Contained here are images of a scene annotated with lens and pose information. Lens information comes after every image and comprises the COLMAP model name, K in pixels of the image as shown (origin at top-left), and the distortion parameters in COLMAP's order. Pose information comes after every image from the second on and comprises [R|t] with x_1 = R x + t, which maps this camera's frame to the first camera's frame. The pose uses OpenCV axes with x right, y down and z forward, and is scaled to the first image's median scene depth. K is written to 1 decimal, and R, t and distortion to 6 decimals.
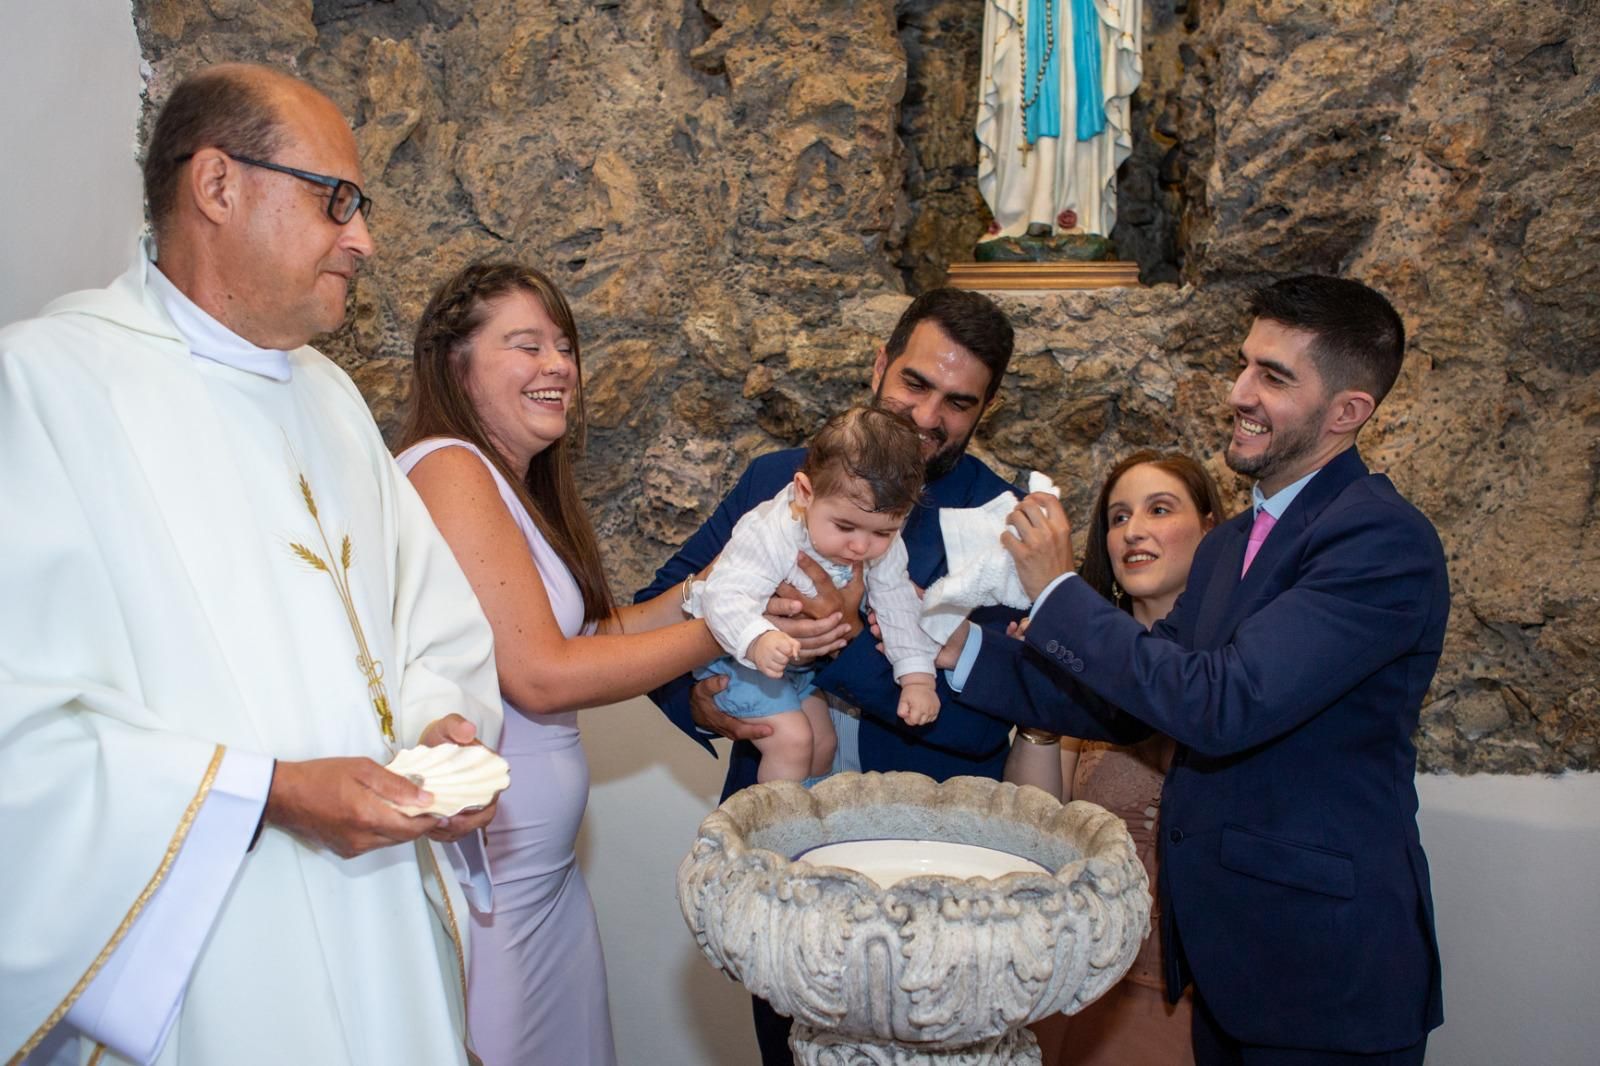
lens RADIAL K [[1354.3, 0, 820.4], [0, 1354.3, 595.9], [0, 0, 1]] dist [-0.108774, 0.092548]
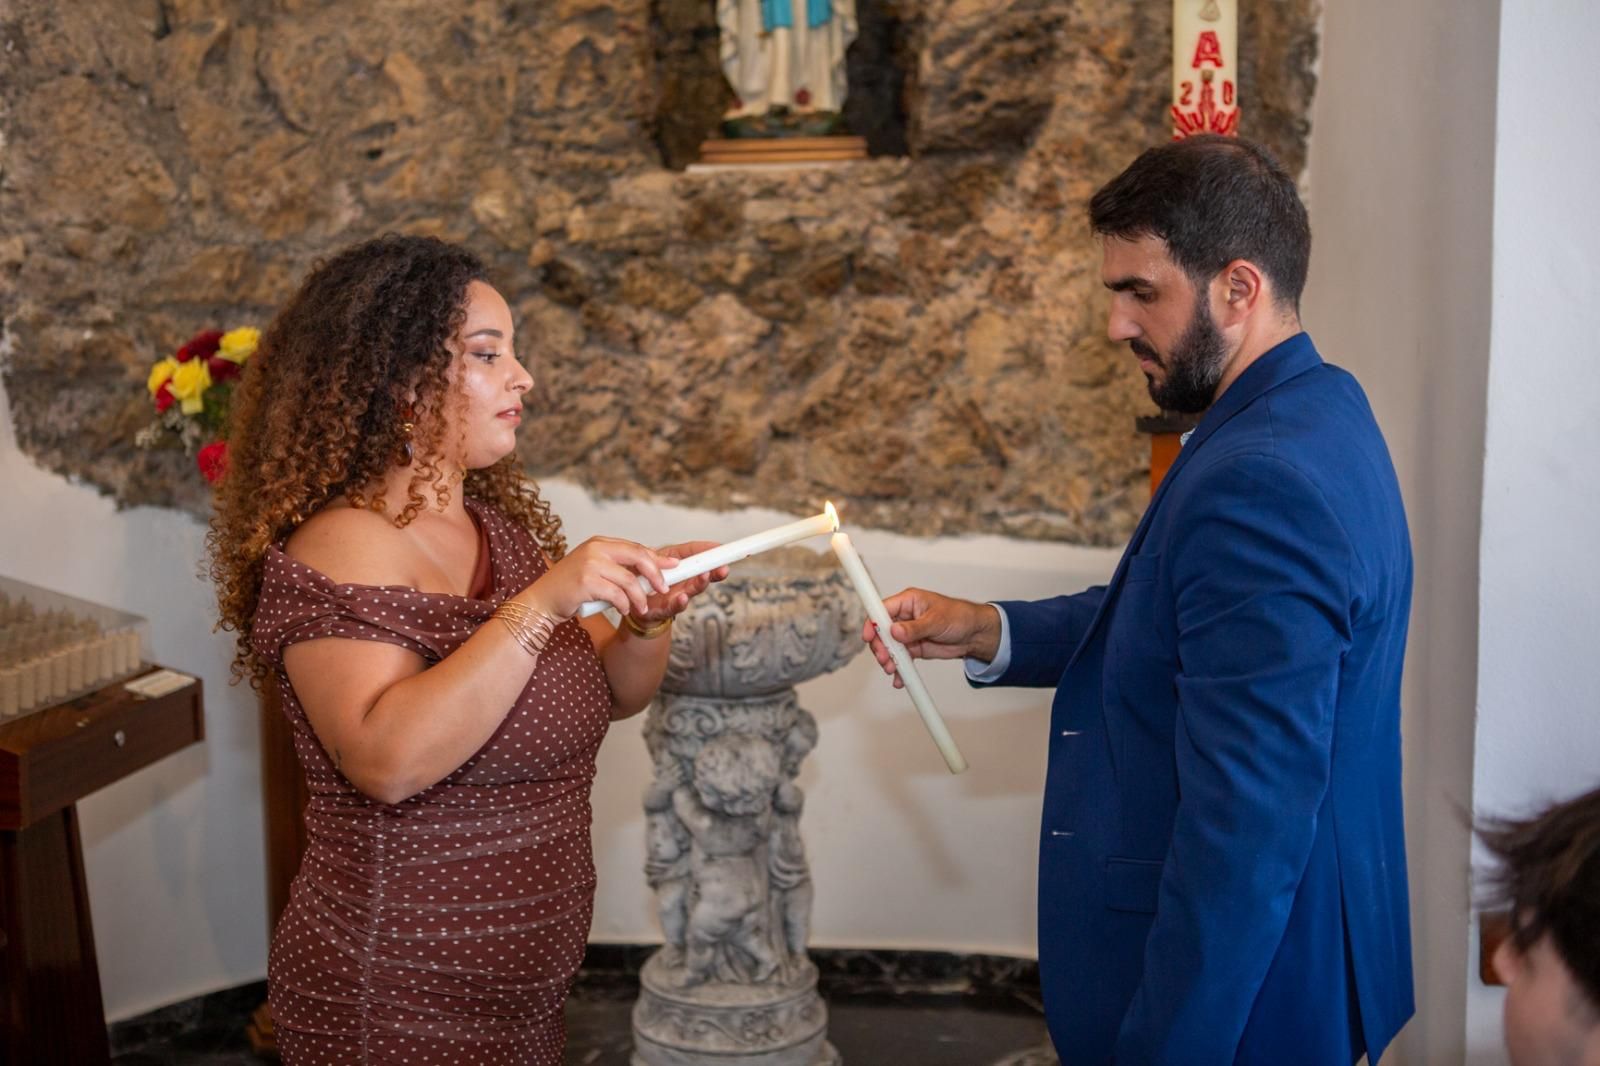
lens RADIAL K [[1949.3, 0, 798.8], [0, 1949.3, 502.9], [0, 0, 1]] dist [0.006779, 0.083565]
pose [[0.985168, -0.057179, 0.161784, -0.113604], [0.056474, 0.998364, 0.008957, 0.050451], [-0.162032, 0.000313, 0.986785, -0.675473]]
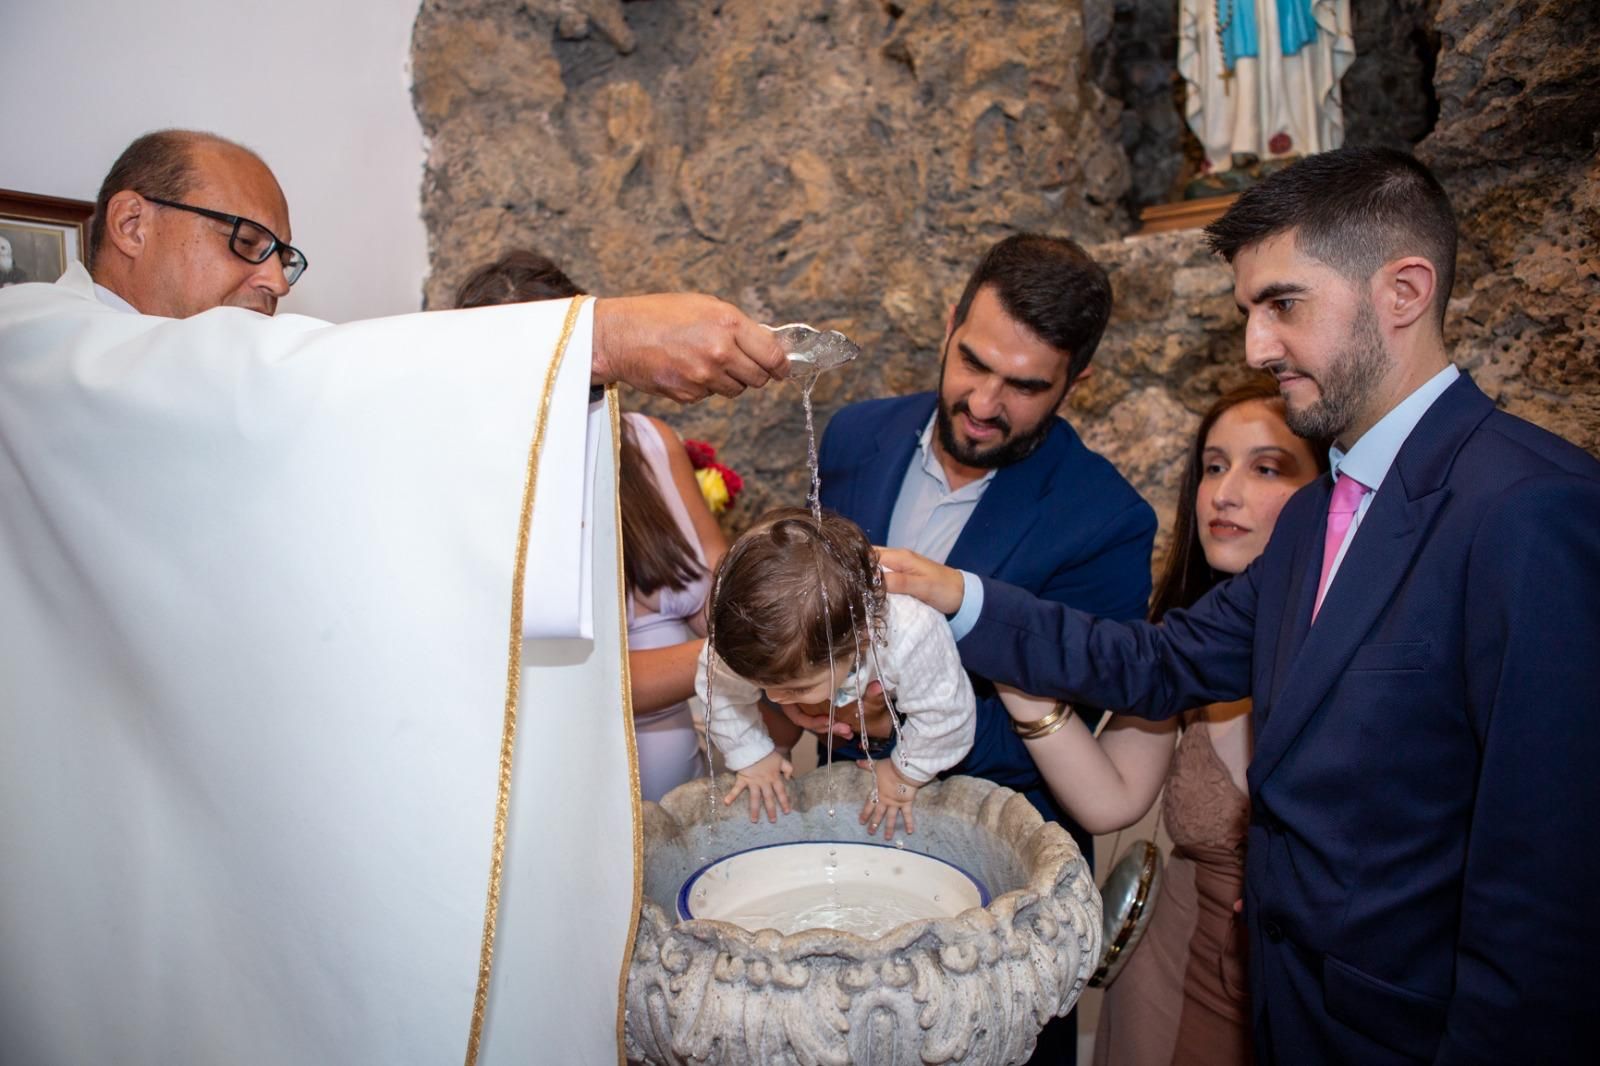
lens RADIAL K [[1101.1, 0, 794.9], [0, 1101.1, 521.1], [0, 0, 1]] dist [-0.097635, 0.070312]
pose [[0.898946, -0.023335, -0.437438, 0.216219], [0.017700, 0.999700, -0.016955, -0.015450], [0.437702, 0.007499, 0.899089, 0.203817]]
